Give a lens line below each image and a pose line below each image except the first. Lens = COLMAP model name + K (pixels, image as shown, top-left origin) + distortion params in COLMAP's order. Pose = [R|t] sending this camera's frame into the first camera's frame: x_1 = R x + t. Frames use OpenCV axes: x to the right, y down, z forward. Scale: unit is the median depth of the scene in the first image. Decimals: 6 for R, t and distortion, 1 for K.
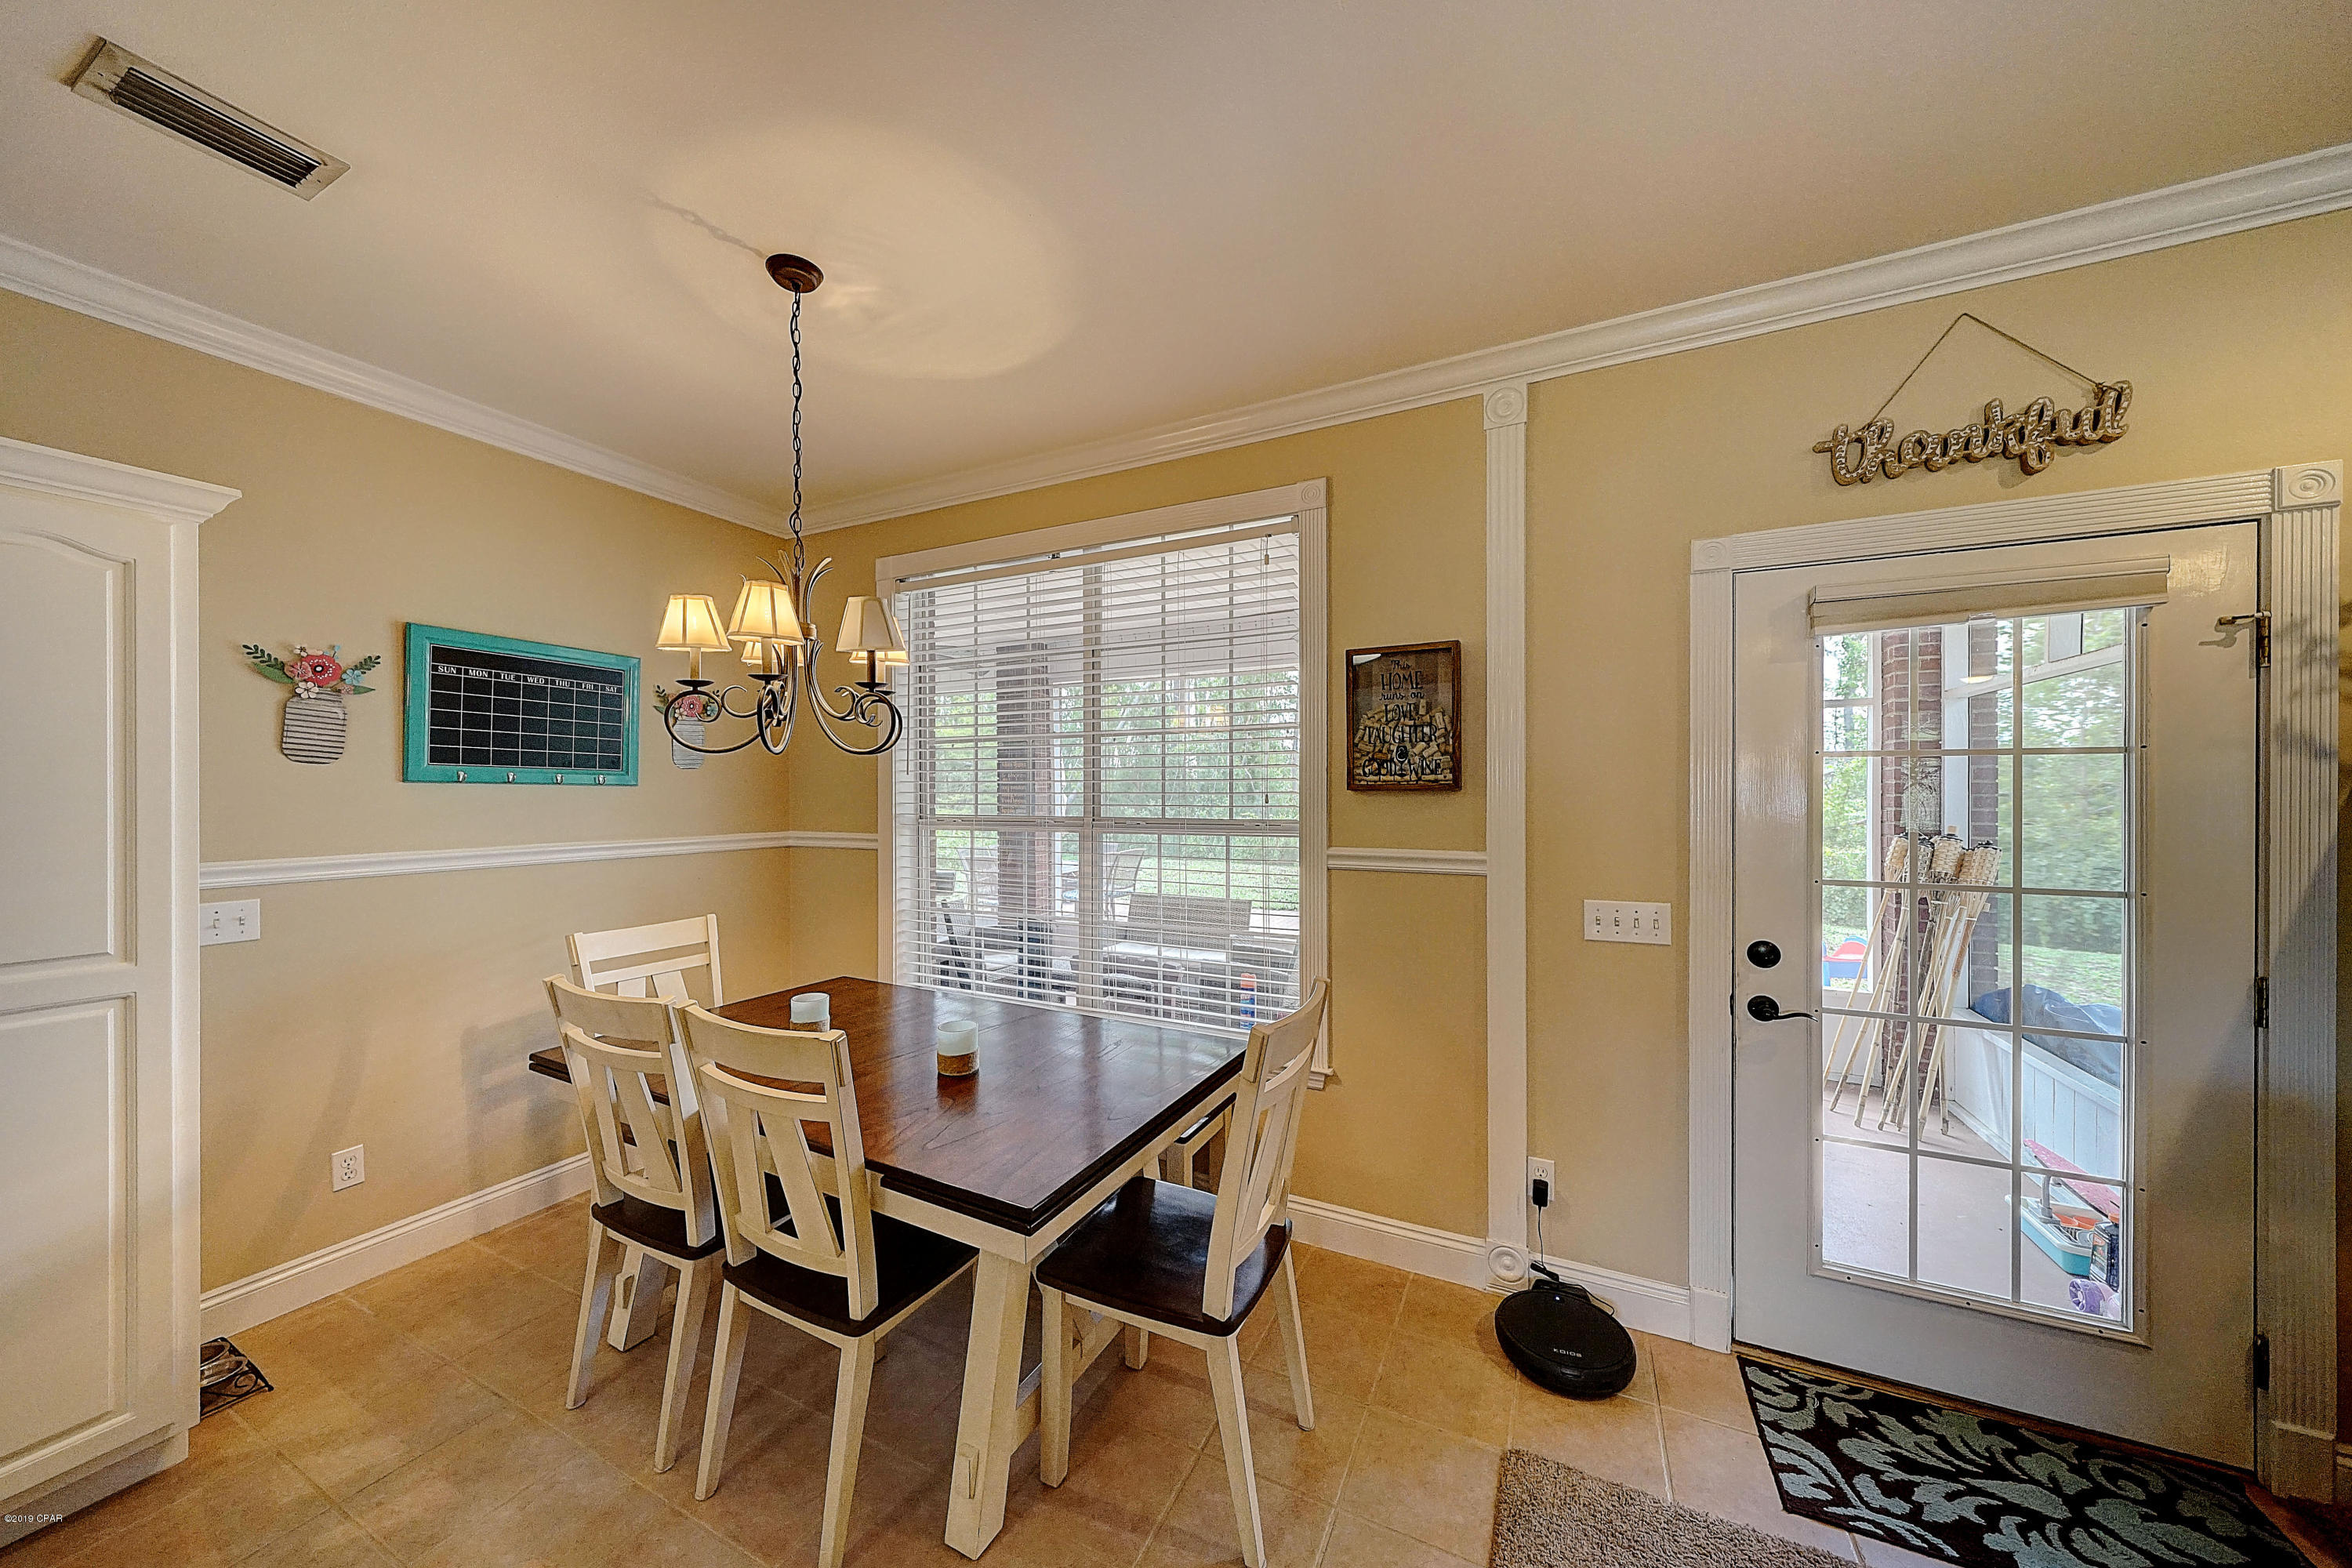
lens RADIAL K [[804.1, 0, 1166.8], [0, 804.1, 799.6], [0, 0, 1]] dist [0.001792, -0.000323]
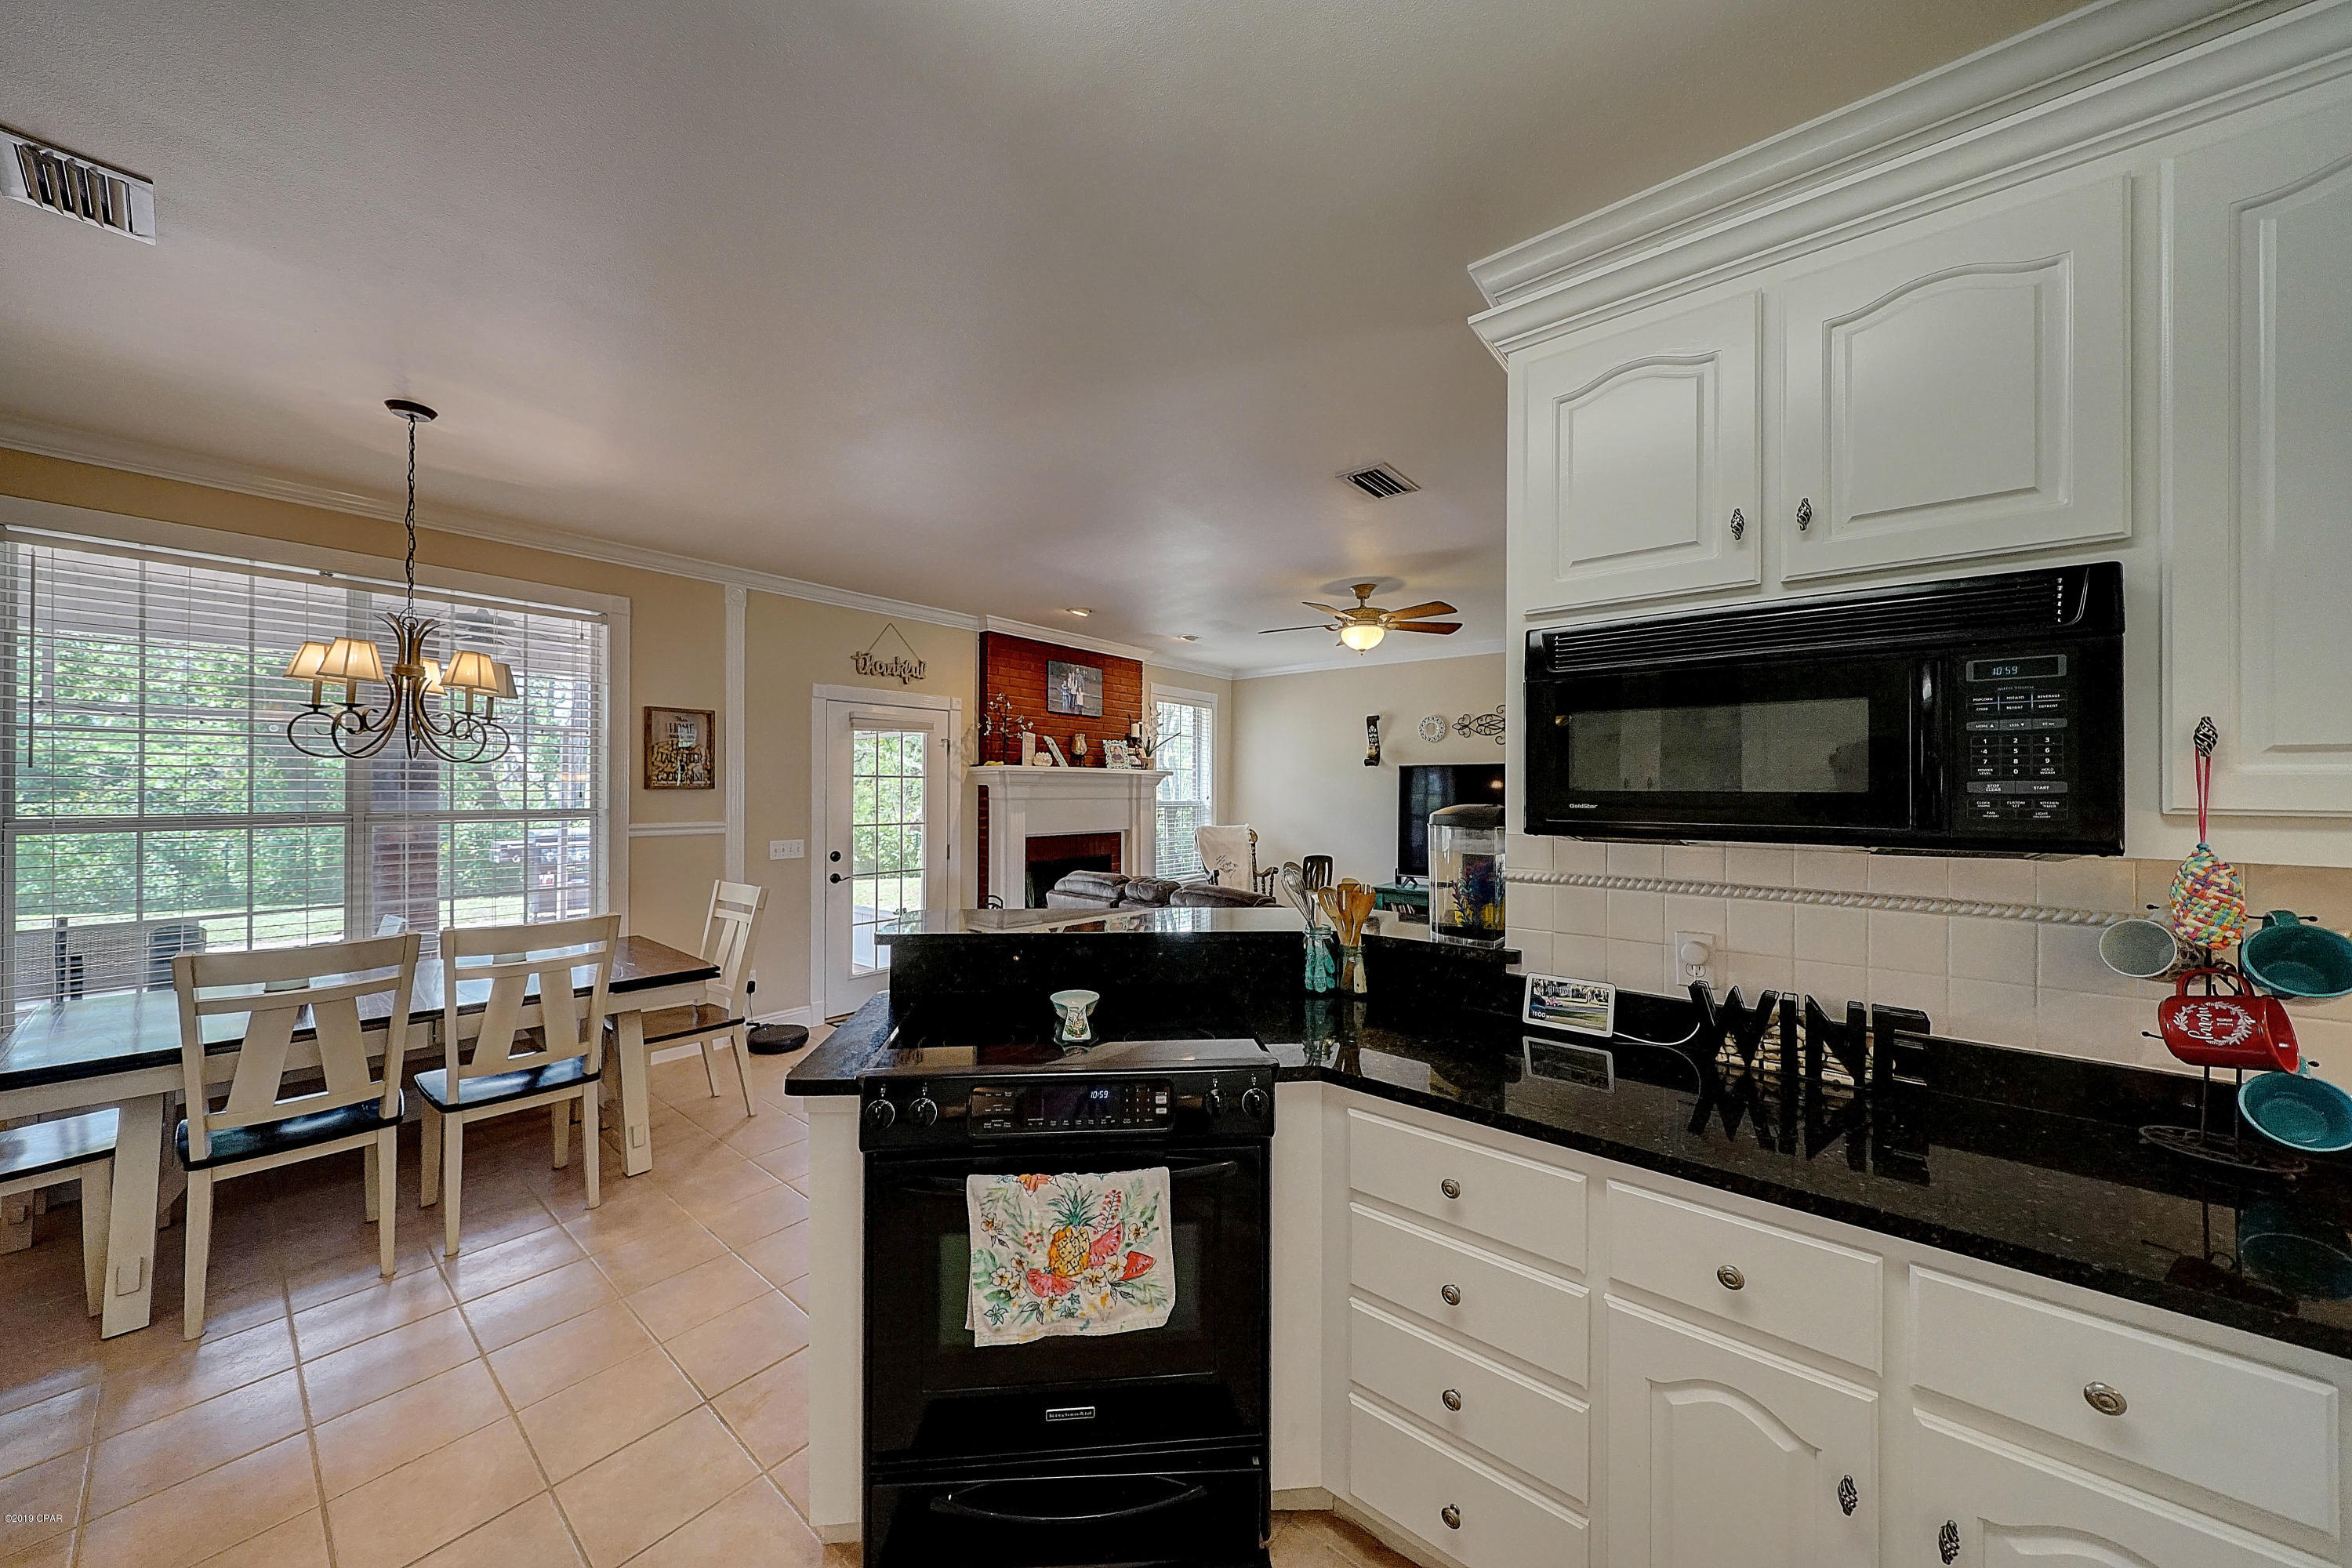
lens RADIAL K [[804.1, 0, 1165.4], [0, 804.1, 786.5], [0, 0, 1]] dist [0.001792, -0.000323]
pose [[0.215276, 0.000965, 0.976553, -1.429020], [-0.000485, 0.999999, -0.000881, -0.019759], [-0.976553, -0.000284, 0.215277, -0.510720]]
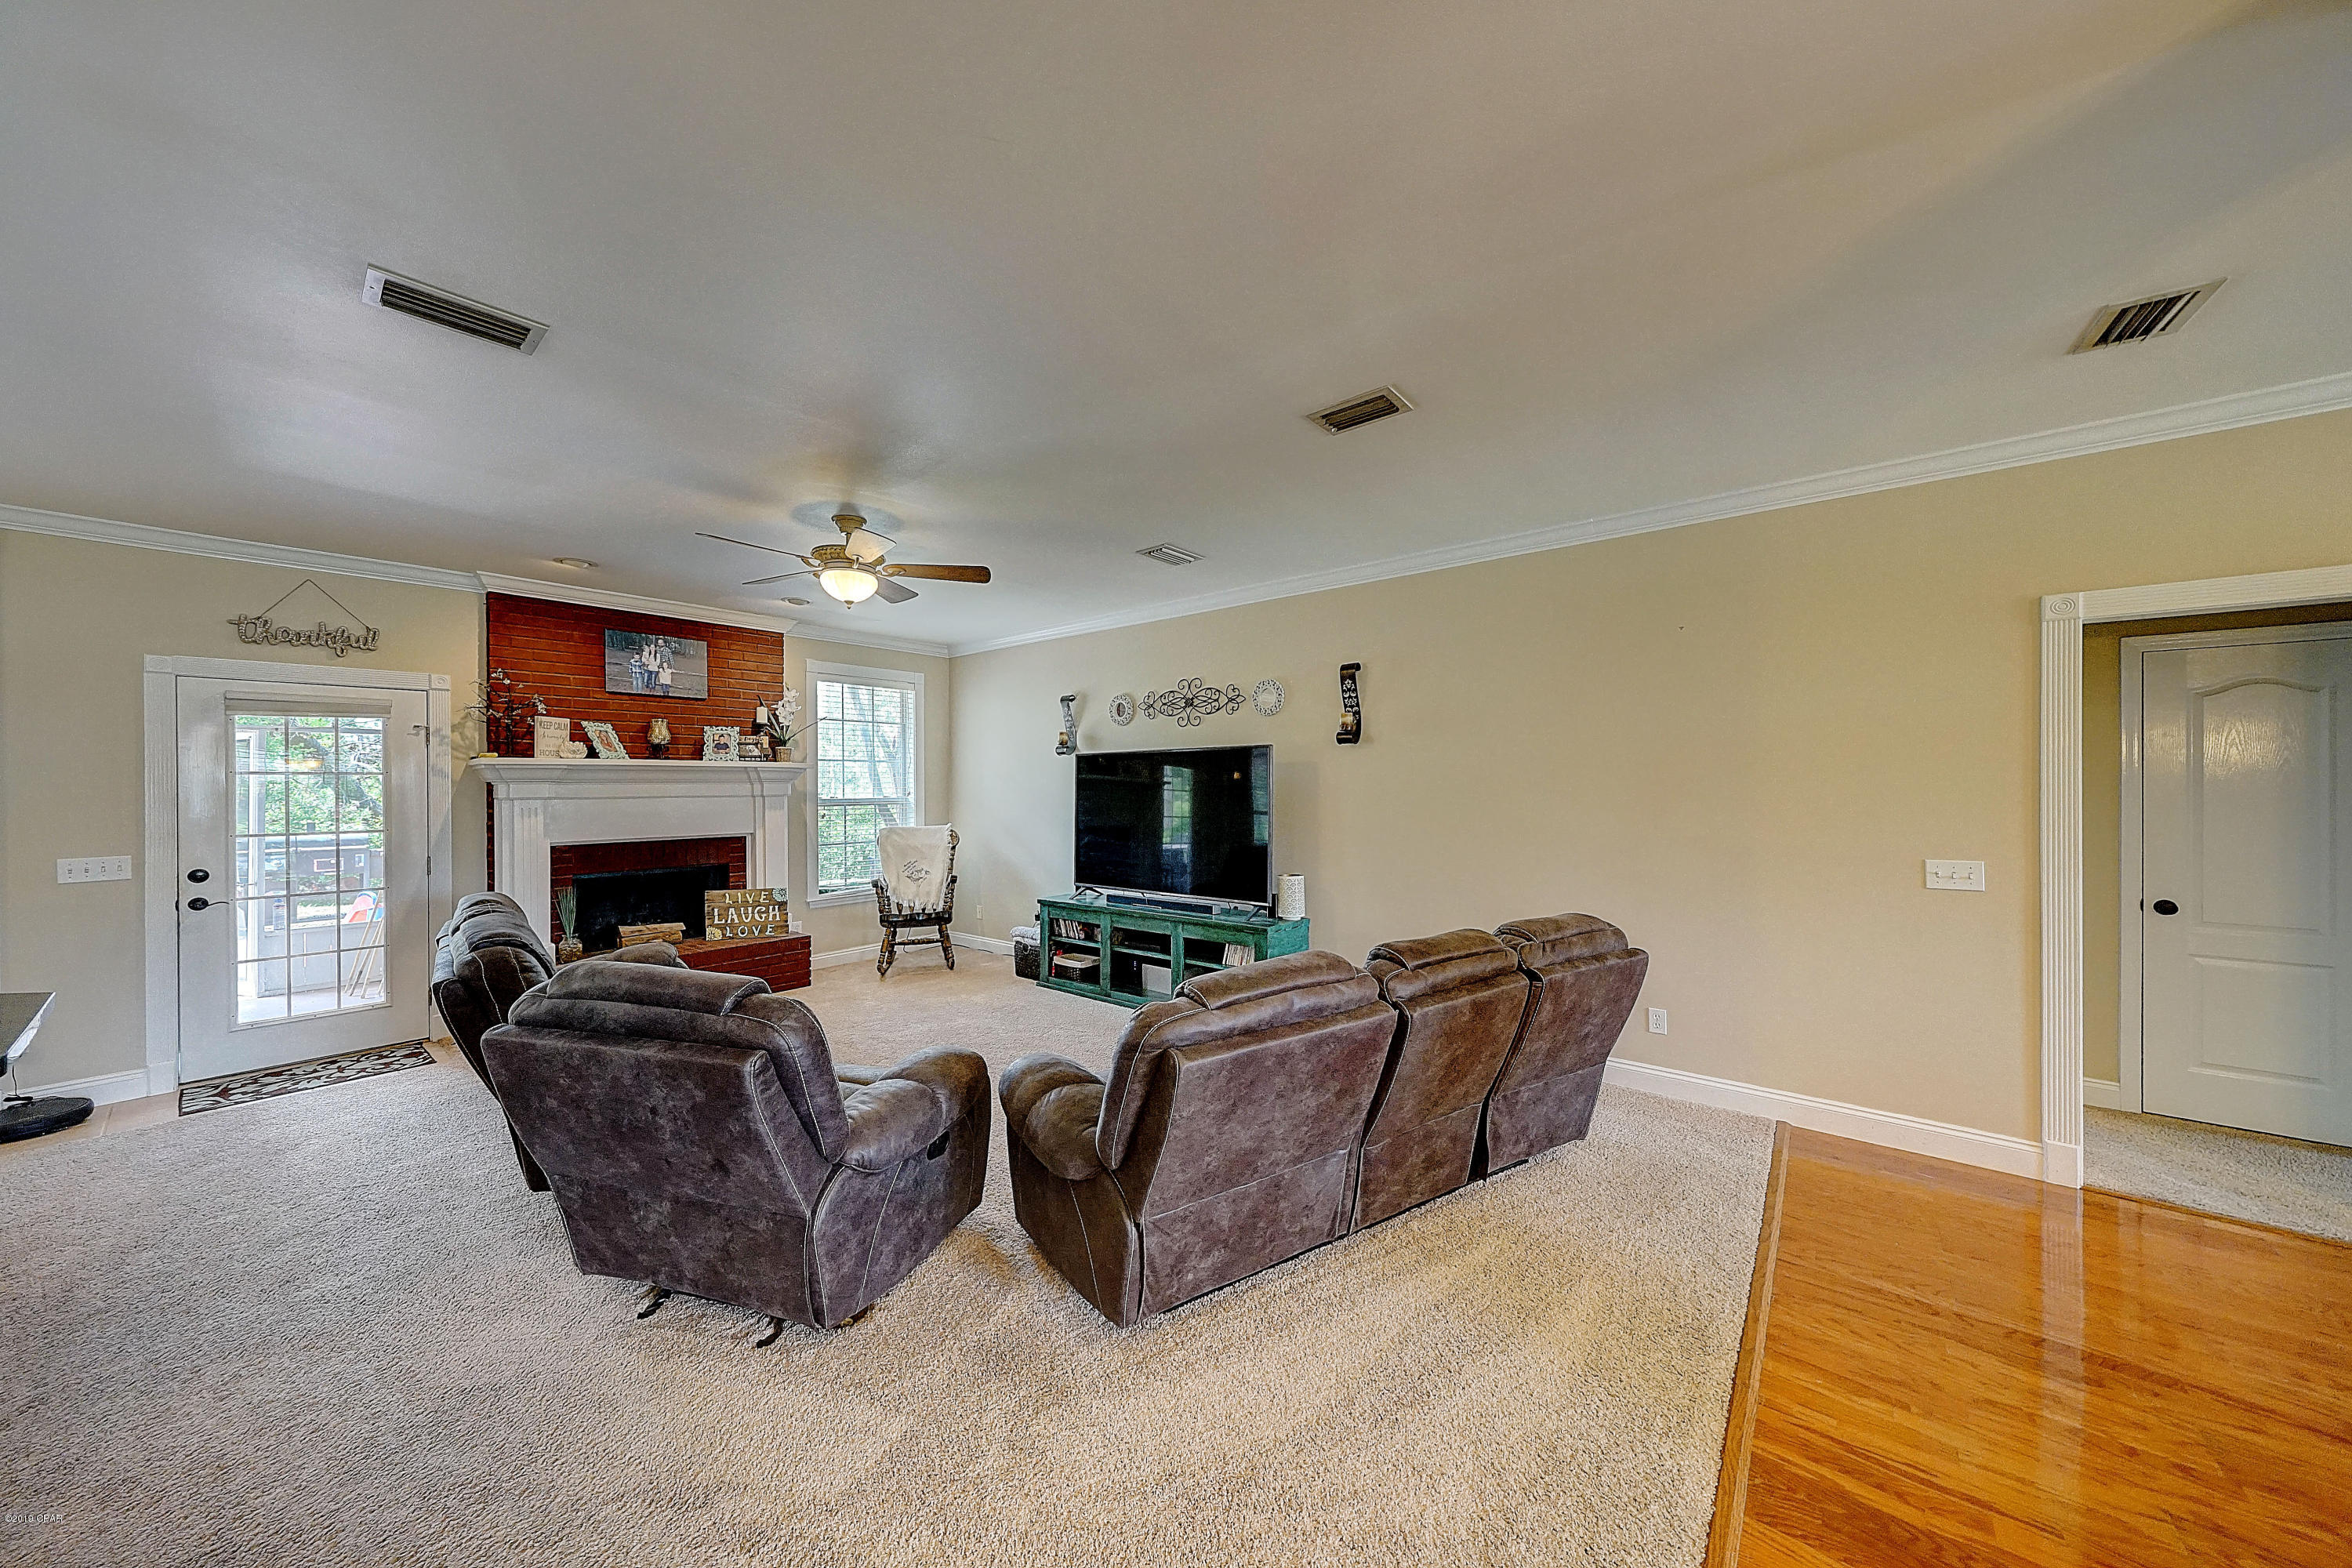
lens RADIAL K [[804.1, 0, 1171.7], [0, 804.1, 776.1], [0, 0, 1]] dist [0.001792, -0.000323]
pose [[0.218943, 0.002999, 0.975733, -0.619257], [0.009341, 0.999943, -0.005170, -0.014374], [-0.975693, 0.010246, 0.218902, -1.670363]]
